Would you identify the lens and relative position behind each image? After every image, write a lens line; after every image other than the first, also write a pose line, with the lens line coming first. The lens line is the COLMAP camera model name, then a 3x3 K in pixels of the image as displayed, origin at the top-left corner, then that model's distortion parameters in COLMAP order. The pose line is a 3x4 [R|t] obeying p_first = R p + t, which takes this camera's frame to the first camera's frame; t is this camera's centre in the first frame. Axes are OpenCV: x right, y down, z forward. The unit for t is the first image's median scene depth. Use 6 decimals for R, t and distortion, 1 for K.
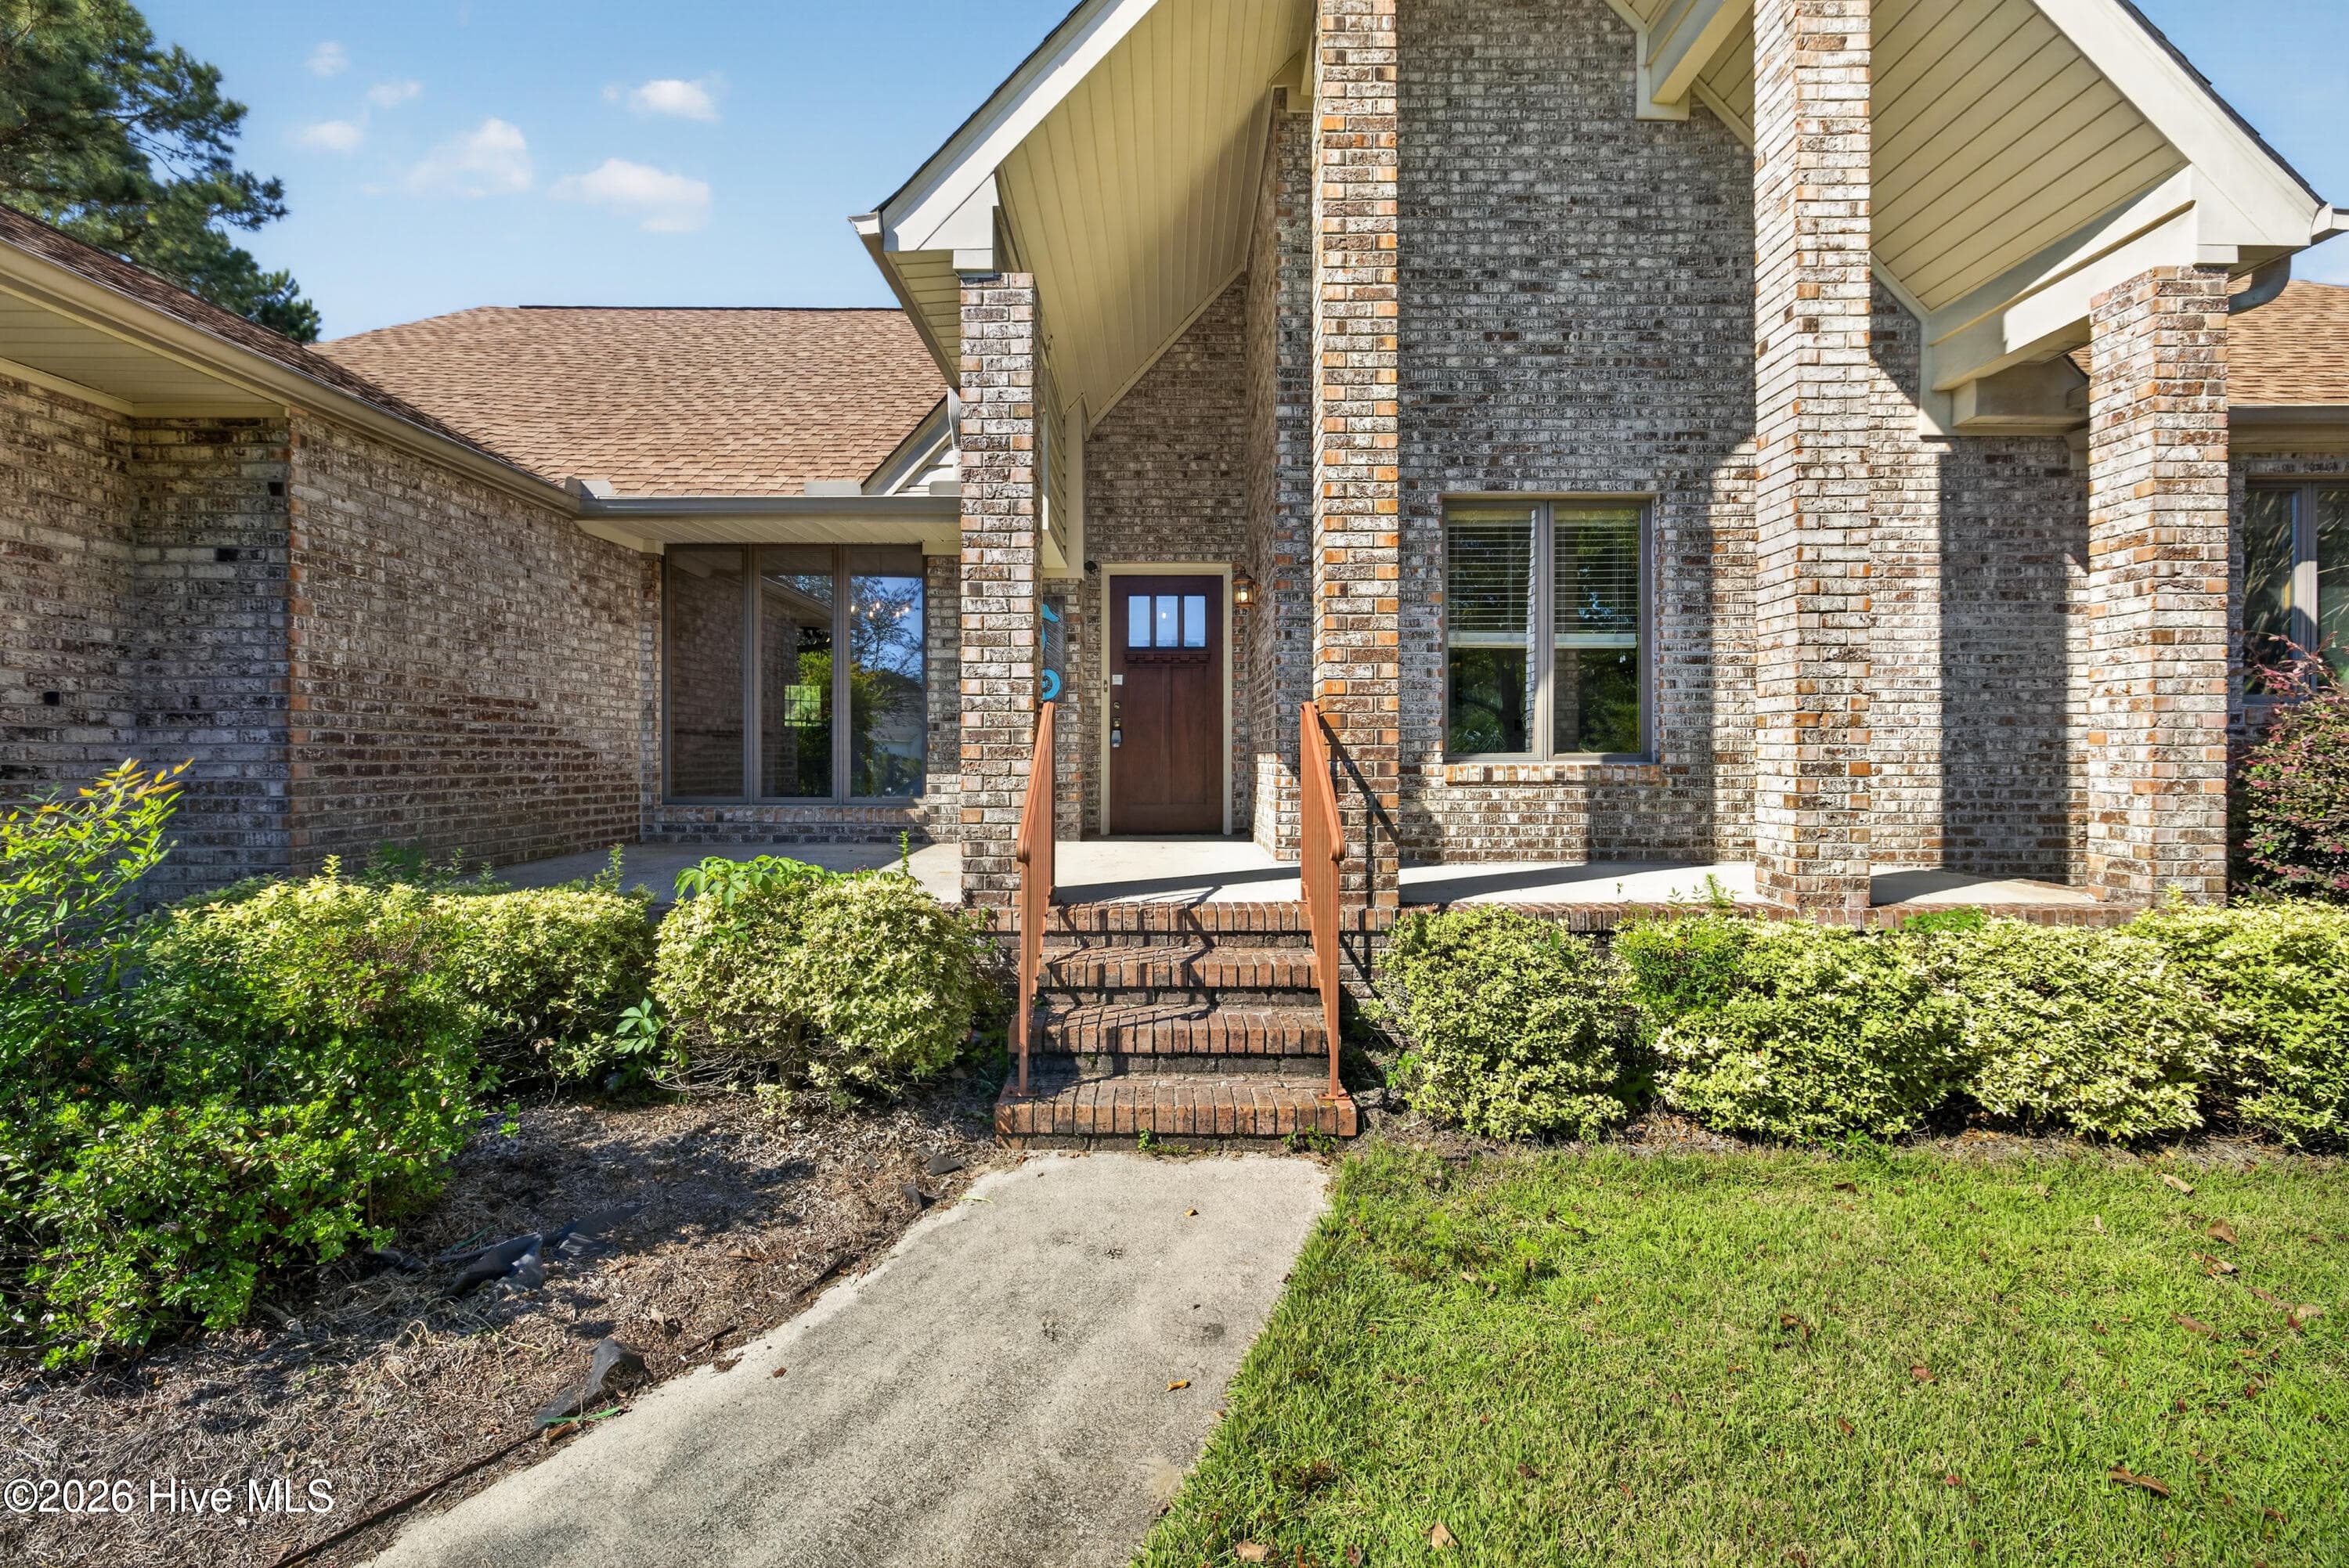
lens RADIAL K [[1041.0, 0, 1176.8], [0, 1041.0, 773.8], [0, 0, 1]] dist [0.007033, -0.001595]
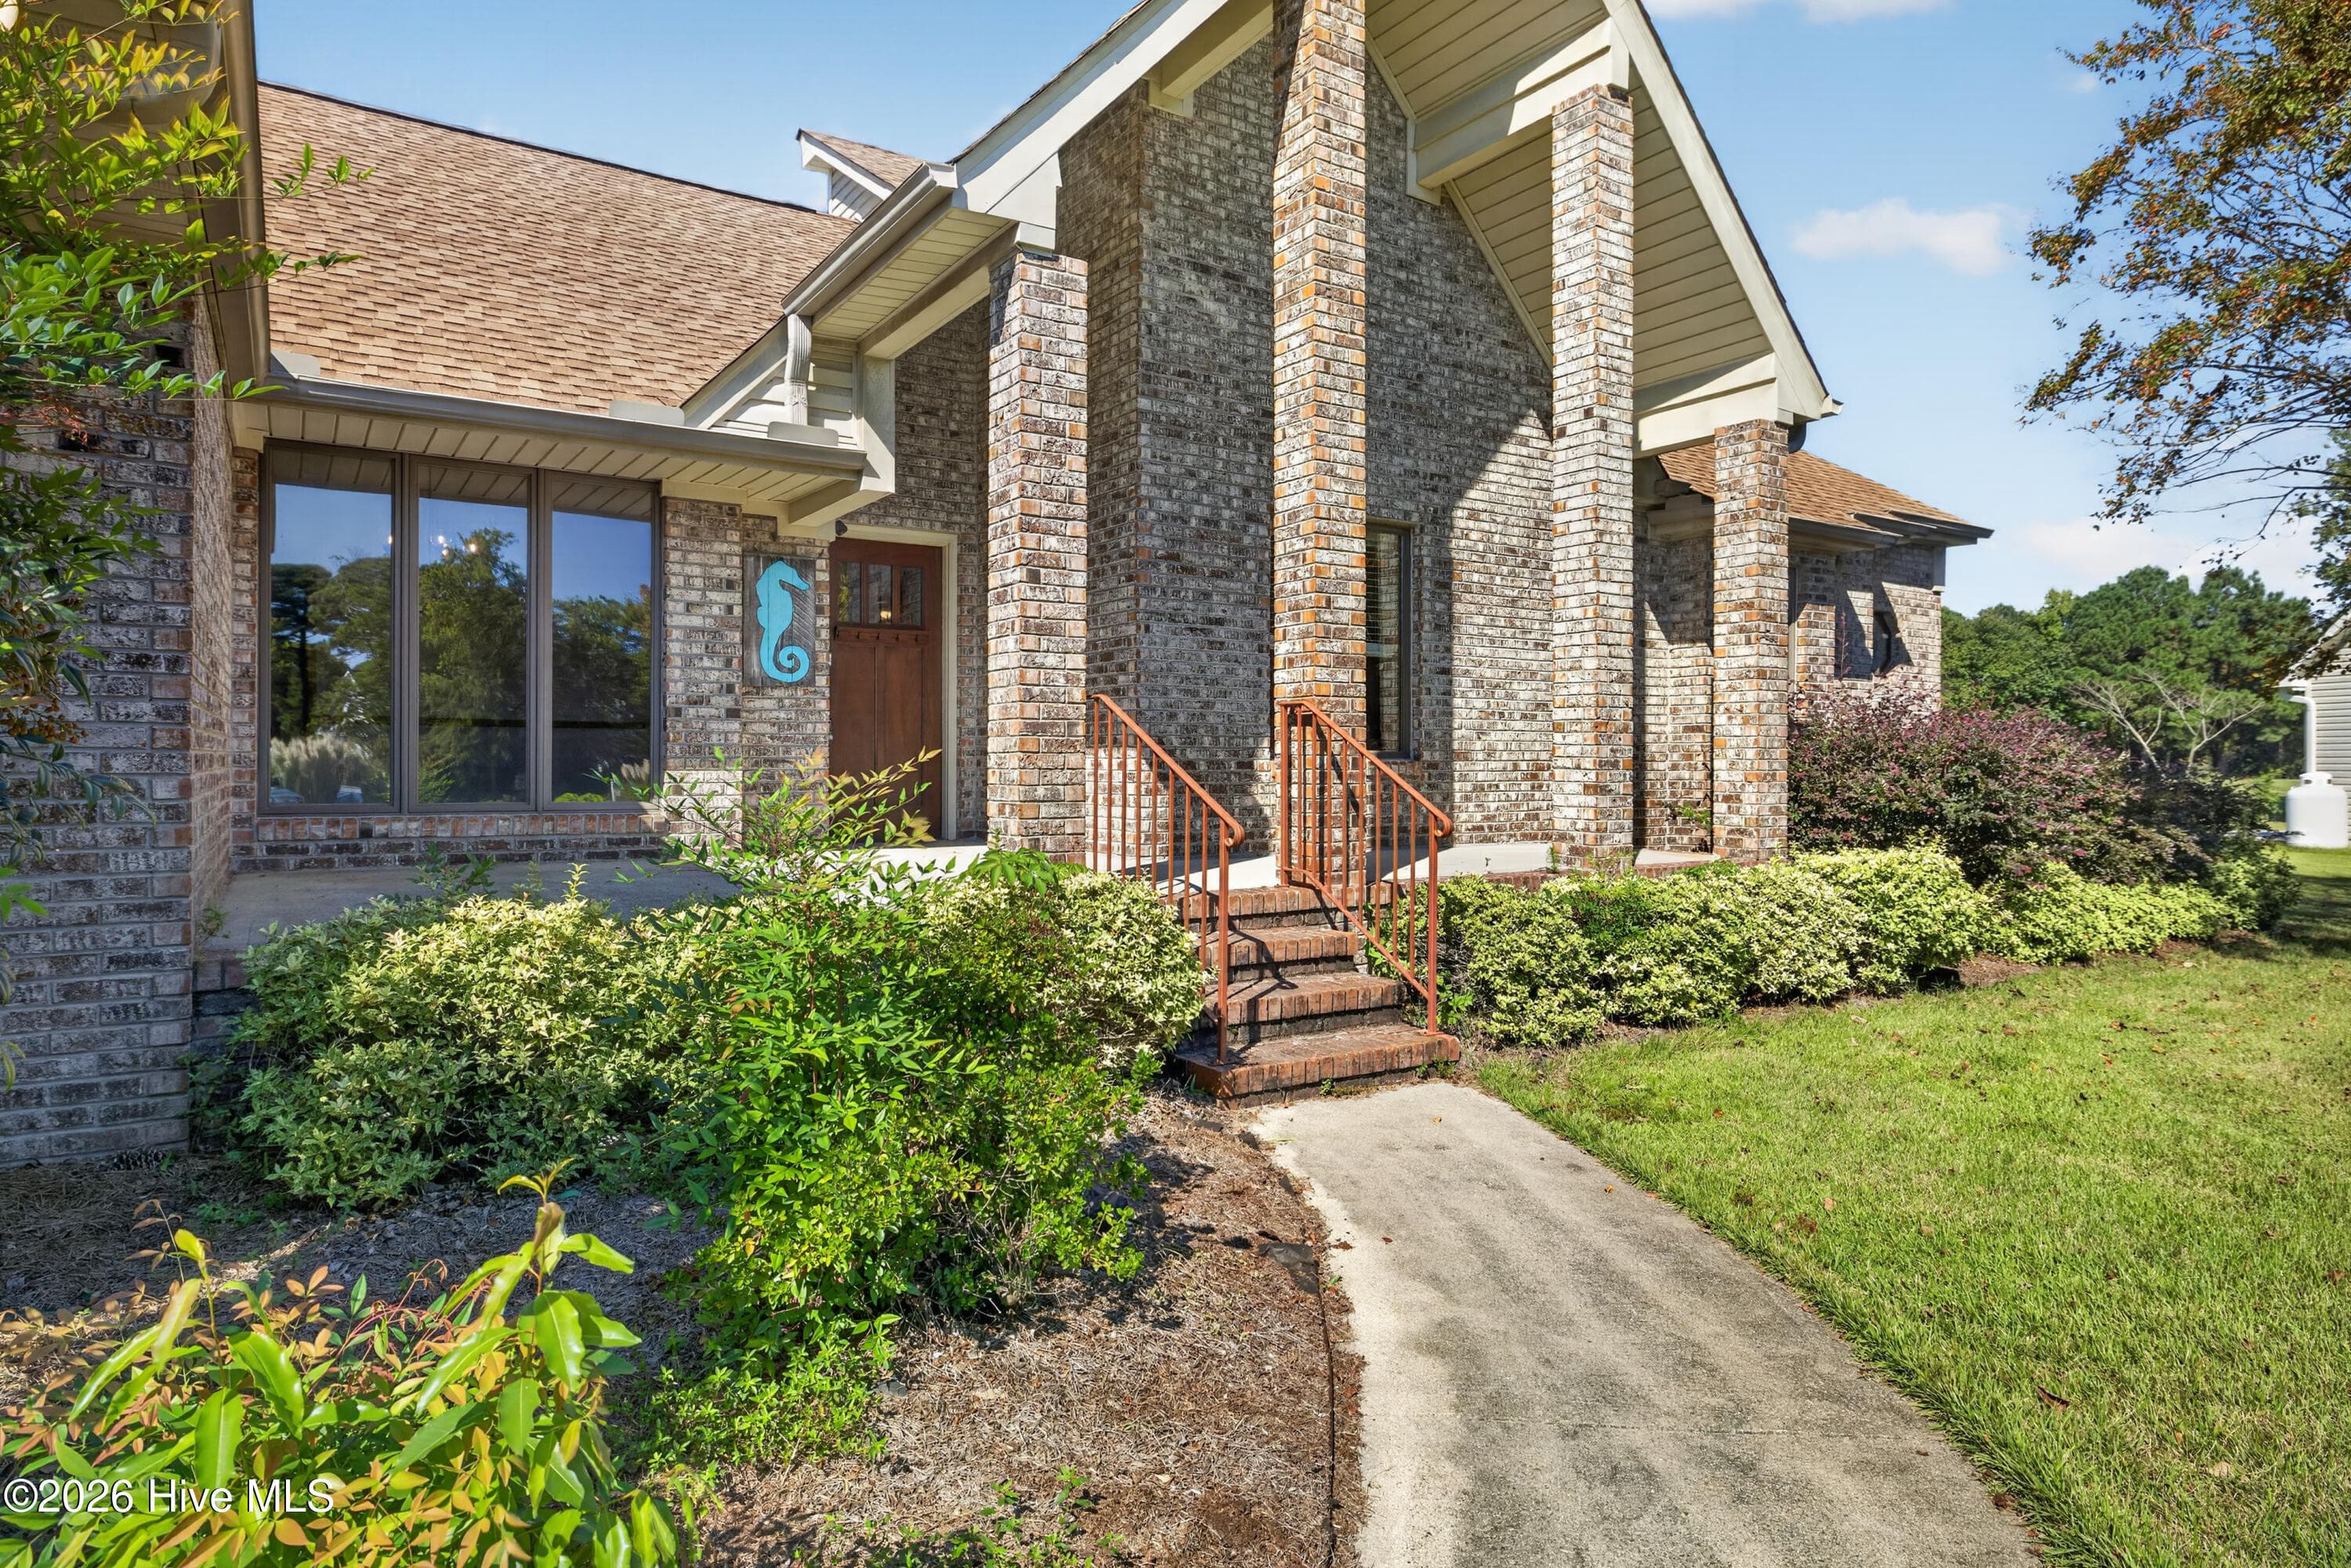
lens RADIAL K [[1326.7, 0, 1174.9], [0, 1326.7, 781.8], [0, 0, 1]] dist [-0.000125, 0.002565]
pose [[0.837372, -0.005492, 0.546606, -0.755364], [0.003331, 0.999982, 0.004945, 0.007766], [-0.546623, -0.002320, 0.837376, -0.100364]]
